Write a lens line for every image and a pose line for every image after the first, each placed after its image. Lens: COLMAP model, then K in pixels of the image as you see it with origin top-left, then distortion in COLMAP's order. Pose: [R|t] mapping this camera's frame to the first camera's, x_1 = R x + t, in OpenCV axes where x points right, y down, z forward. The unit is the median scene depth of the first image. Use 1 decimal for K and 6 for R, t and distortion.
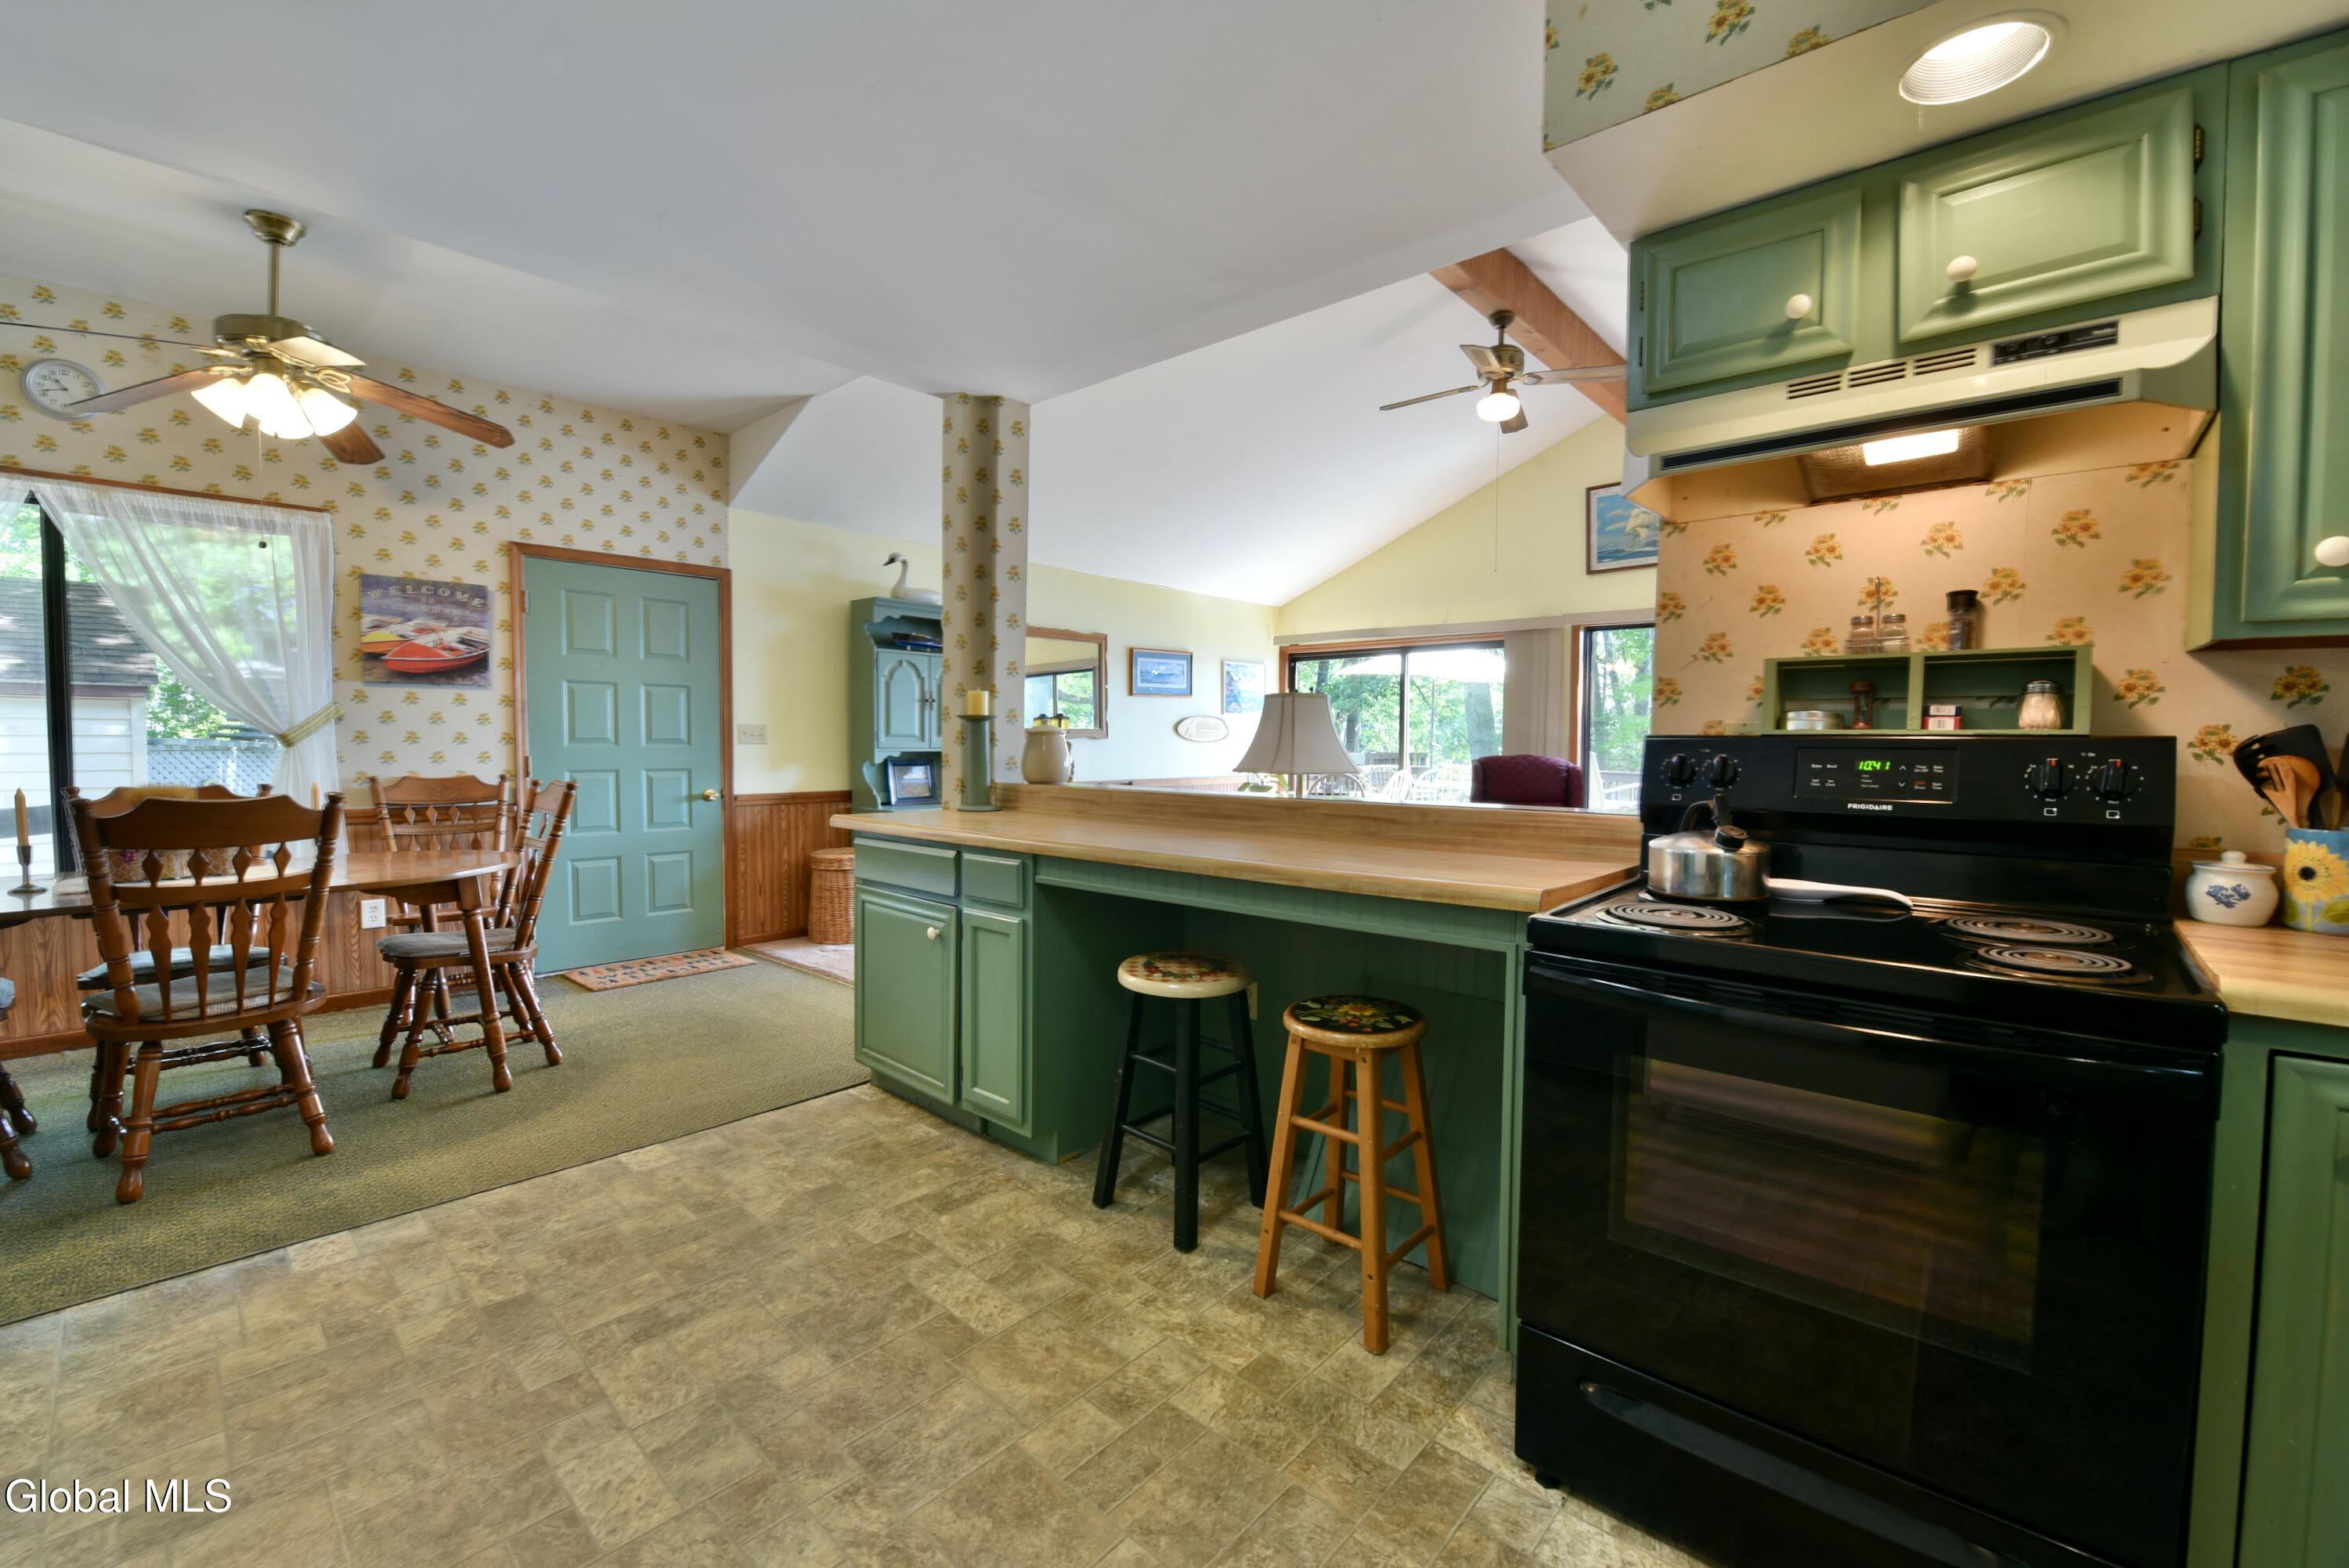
lens RADIAL K [[957.3, 0, 1170.6], [0, 957.3, 790.9], [0, 0, 1]] dist [-0.013124, -0.003307]
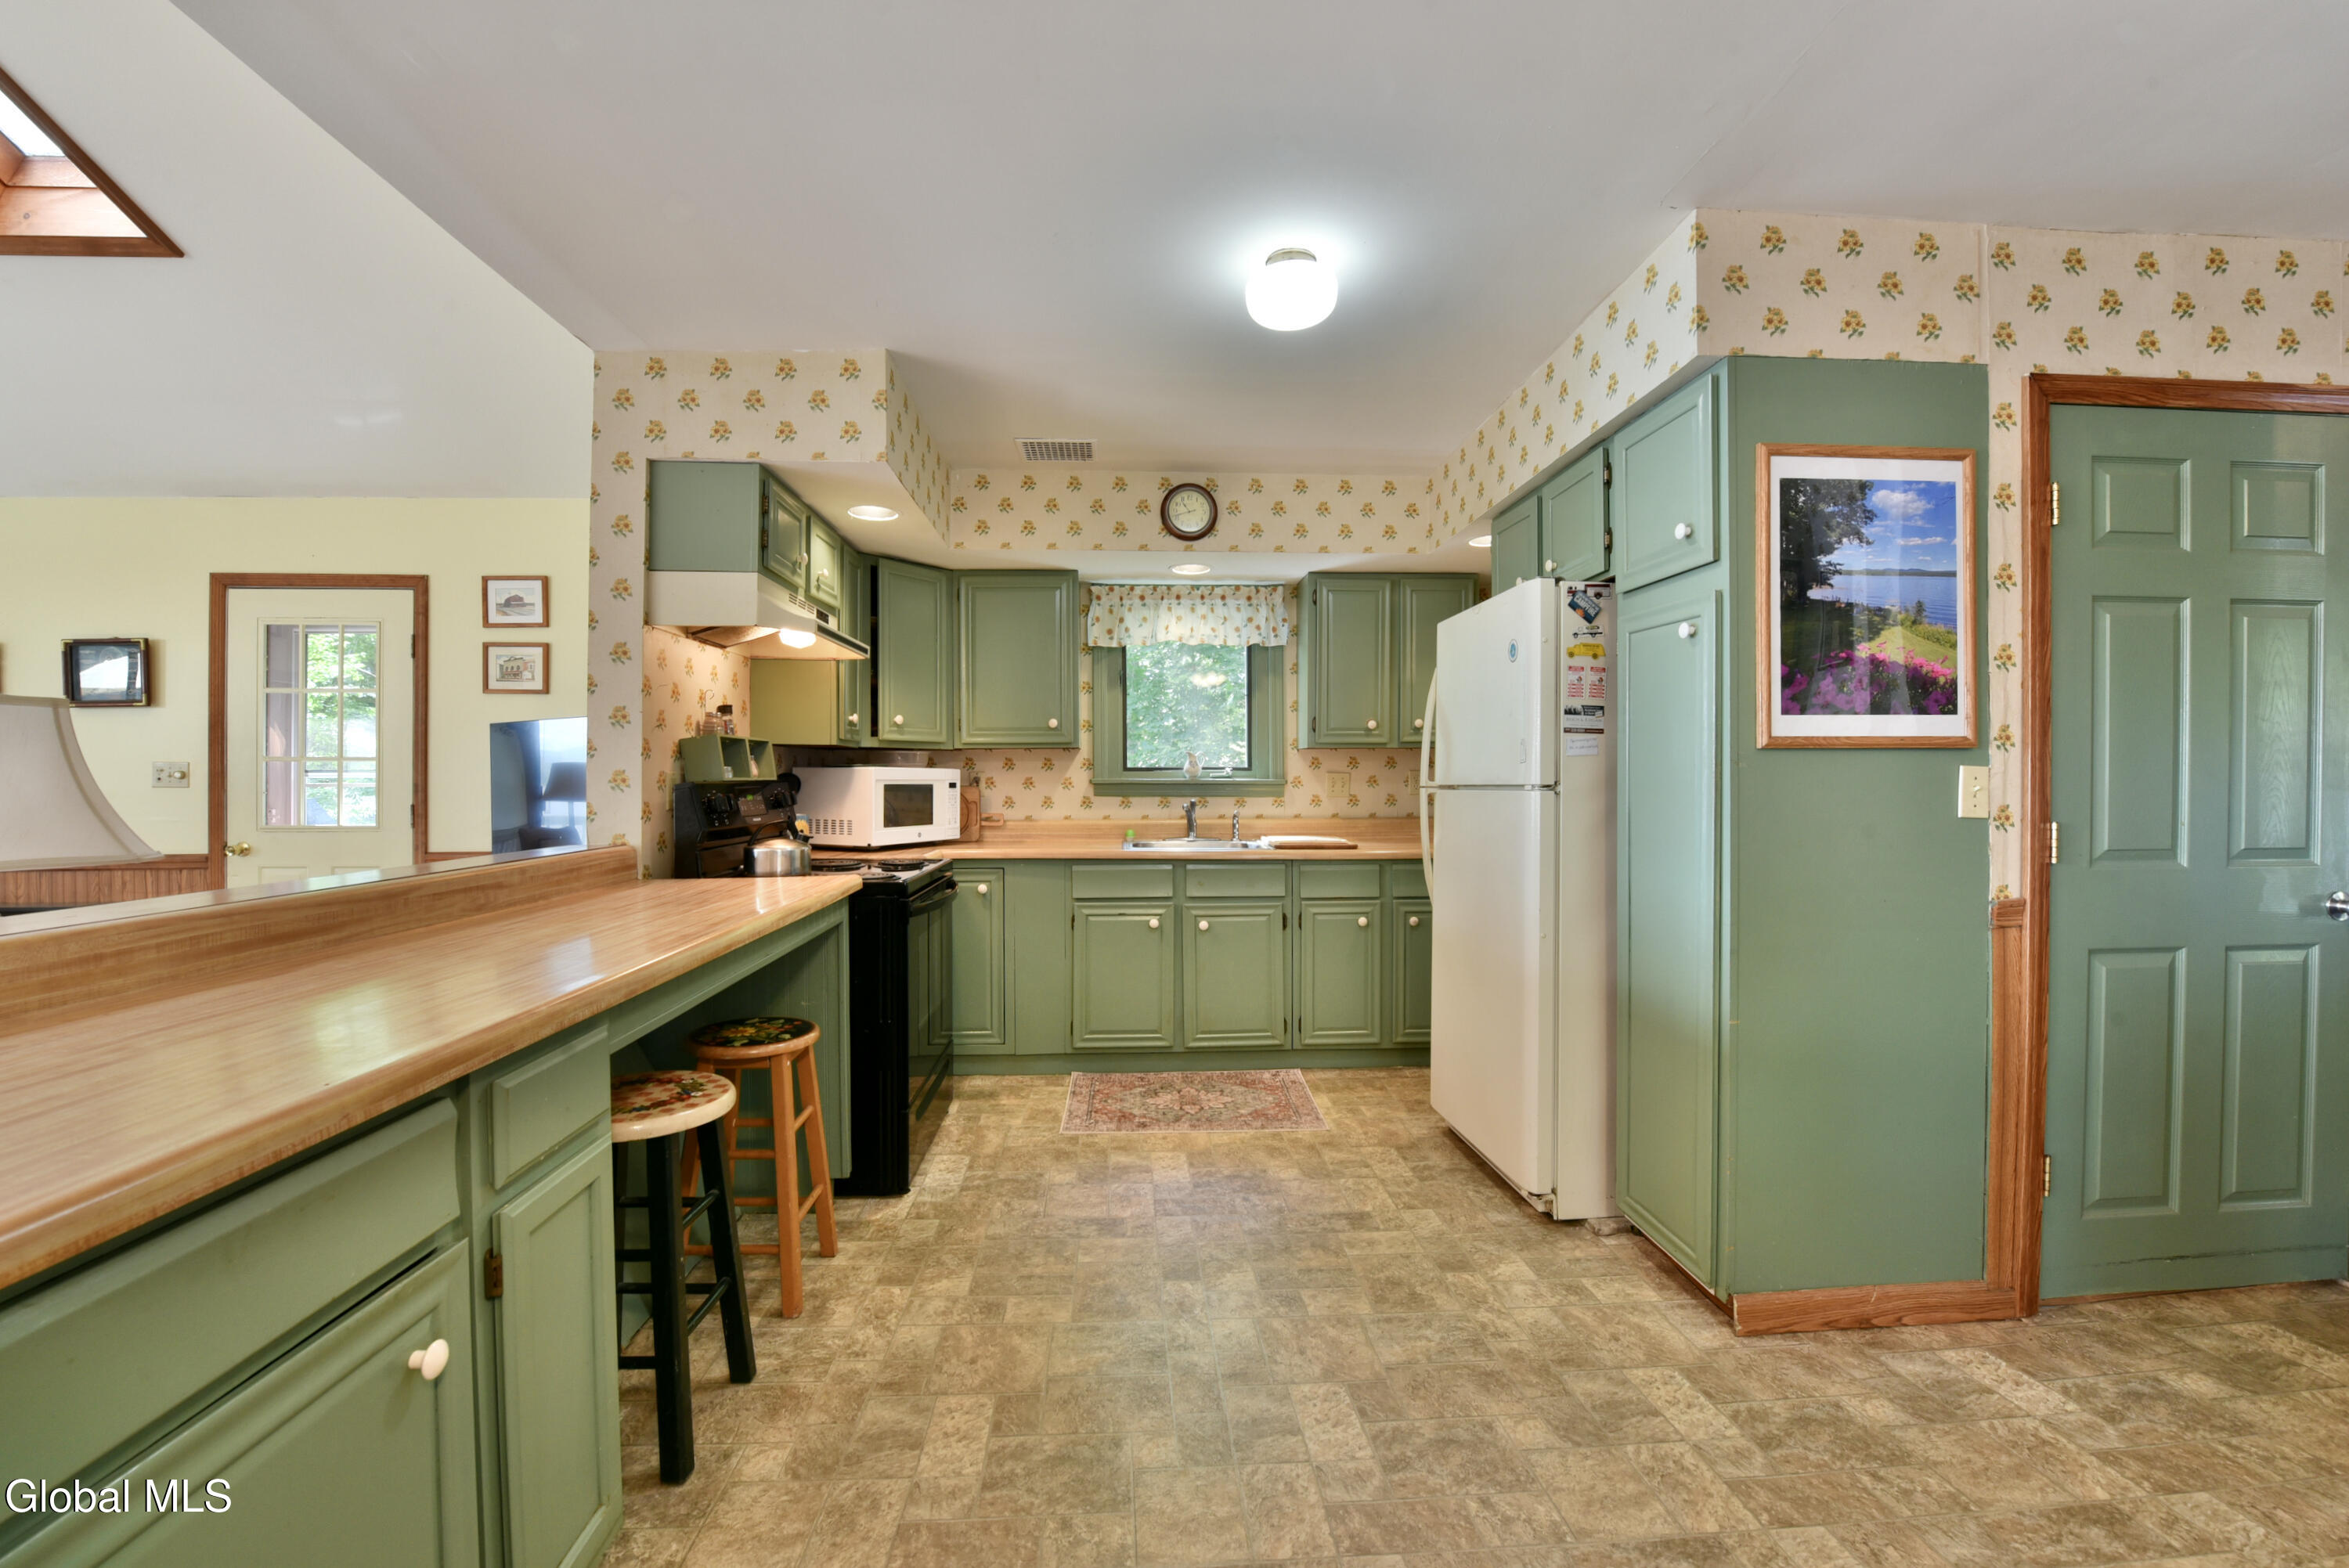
lens RADIAL K [[957.3, 0, 1175.7], [0, 957.3, 786.2], [0, 0, 1]] dist [-0.013124, -0.003307]
pose [[-0.717066, -0.010894, 0.696920, -0.535822], [0.035147, 0.998041, 0.051765, -0.054092], [-0.696119, 0.061613, -0.715278, 0.817103]]
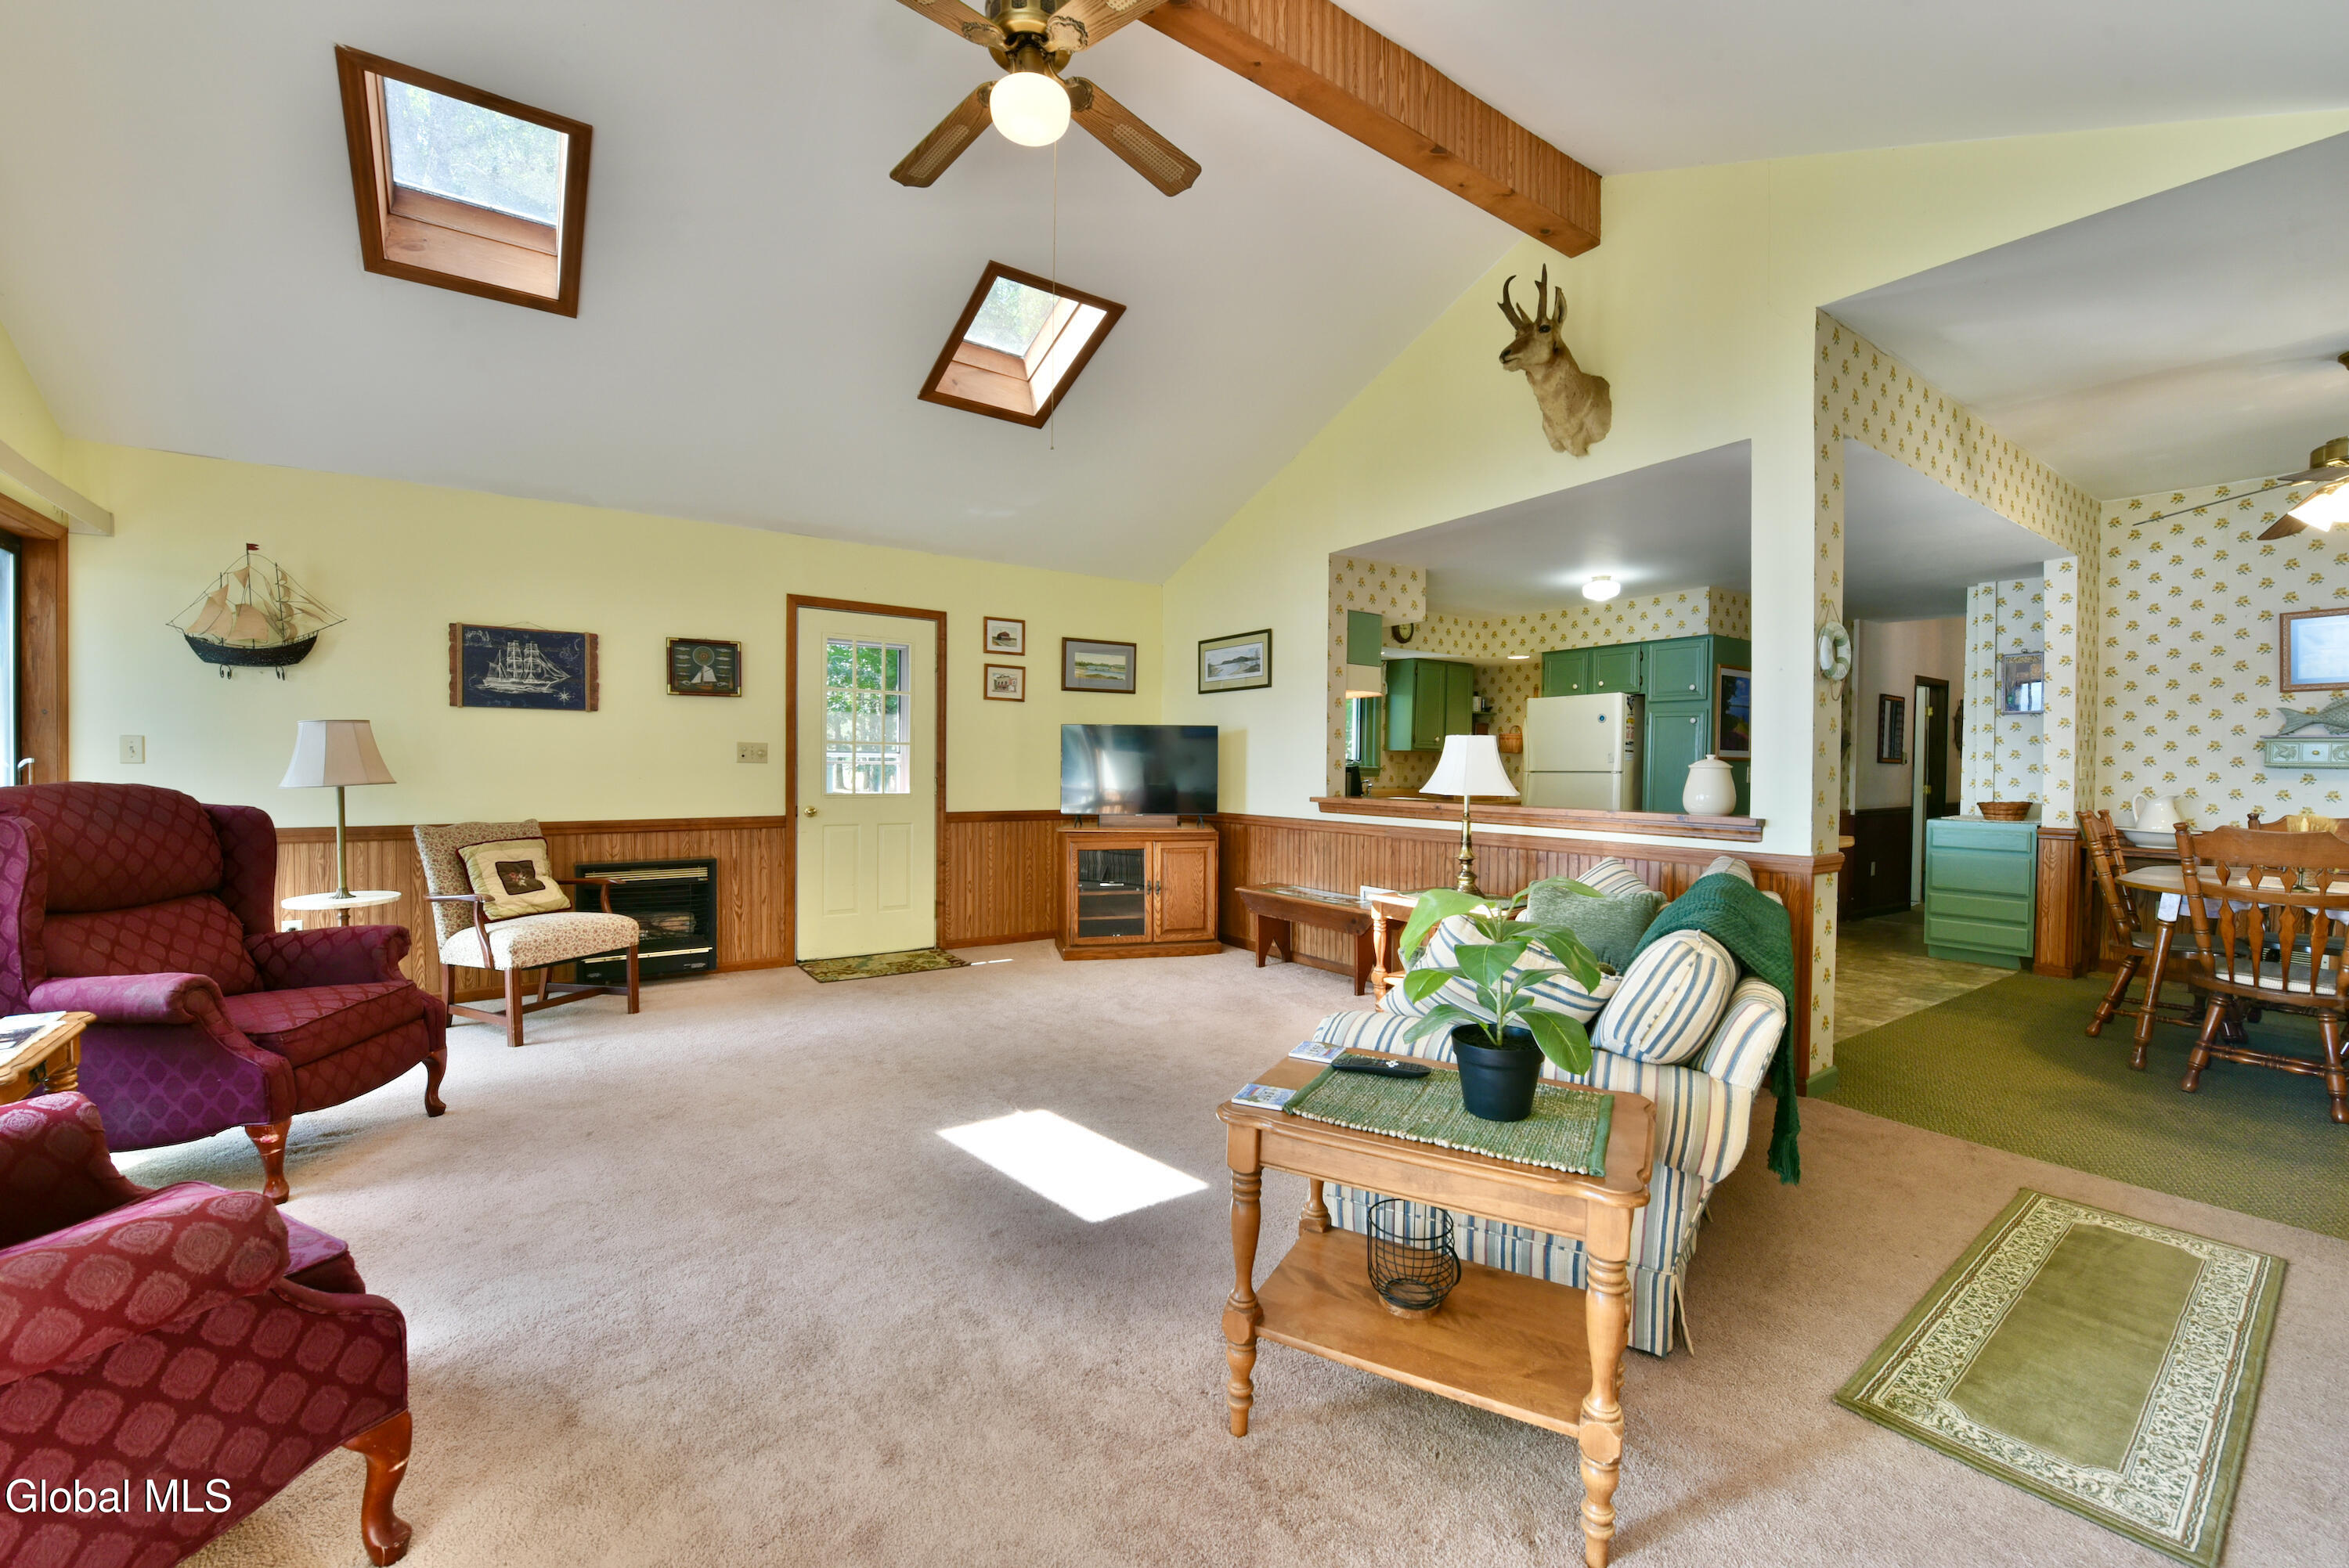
lens RADIAL K [[957.3, 0, 1175.3], [0, 957.3, 789.1], [0, 0, 1]] dist [-0.013124, -0.003307]
pose [[-0.975654, -0.023199, 0.218084, 0.217006], [-0.006414, 0.996983, 0.077359, -0.114276], [-0.219221, 0.074077, -0.972859, 2.144154]]
